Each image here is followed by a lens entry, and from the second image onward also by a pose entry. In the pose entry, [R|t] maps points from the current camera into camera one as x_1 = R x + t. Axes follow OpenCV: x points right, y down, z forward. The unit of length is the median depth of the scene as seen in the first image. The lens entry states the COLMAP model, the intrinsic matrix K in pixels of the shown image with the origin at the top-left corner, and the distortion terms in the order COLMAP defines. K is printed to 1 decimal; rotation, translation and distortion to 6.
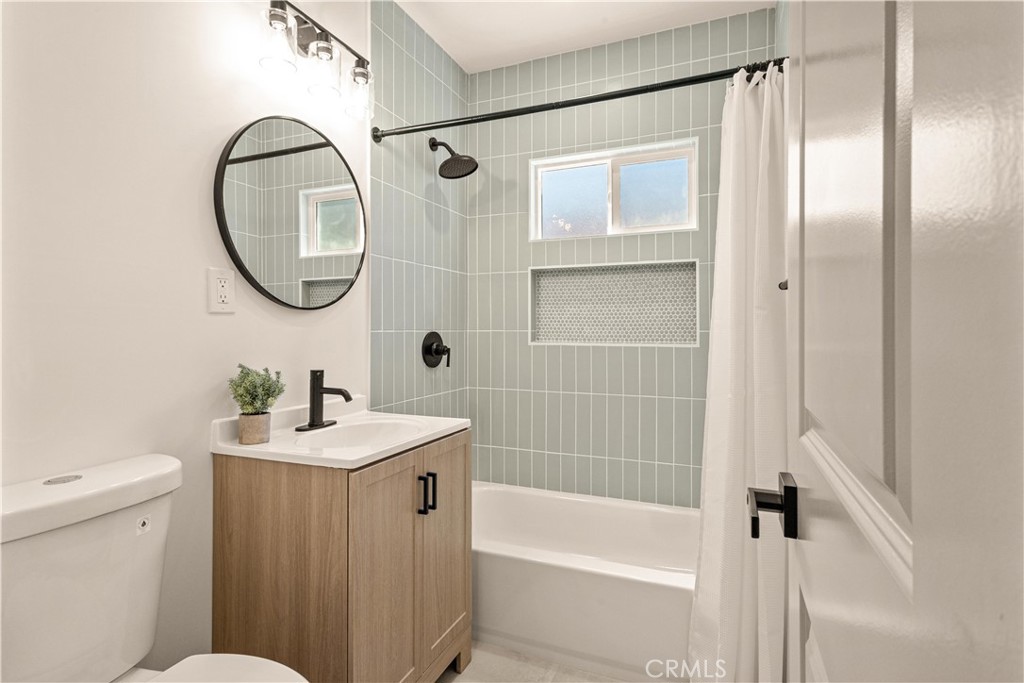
lens RADIAL K [[474.1, 0, 510.7], [0, 474.1, 335.4], [0, 0, 1]] dist [0.002766, 0.000113]
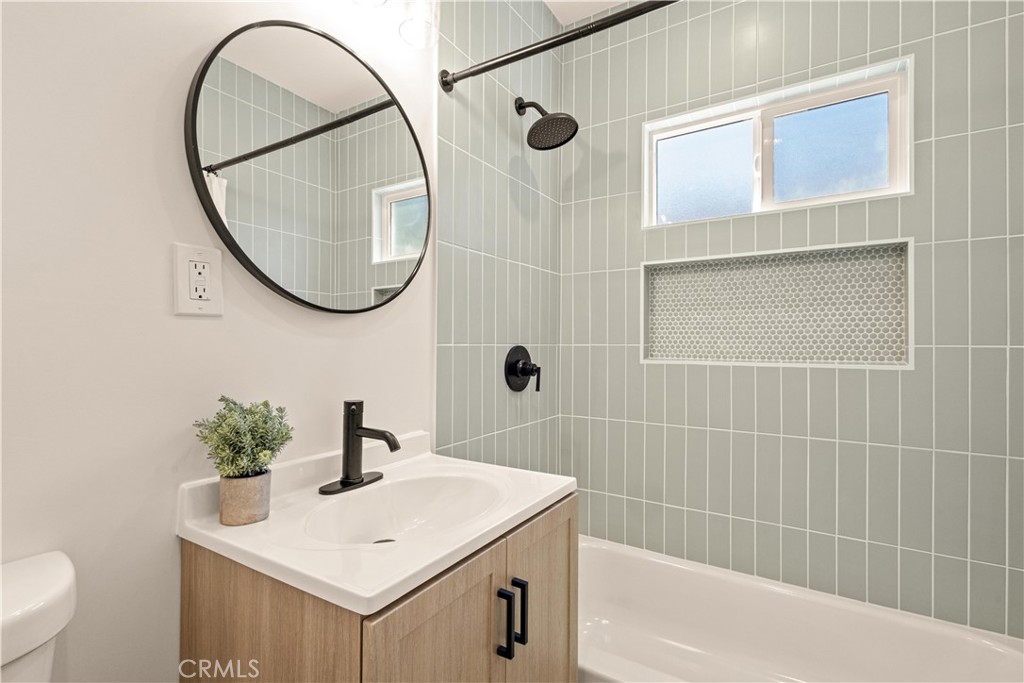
lens RADIAL K [[474.1, 0, 512.3], [0, 474.1, 344.5], [0, 0, 1]] dist [0.002766, 0.000113]
pose [[0.985757, 0.002044, -0.168162, -0.044620], [-0.003990, 0.999929, -0.011233, -0.001314], [0.168127, 0.011744, 0.985695, 0.237578]]
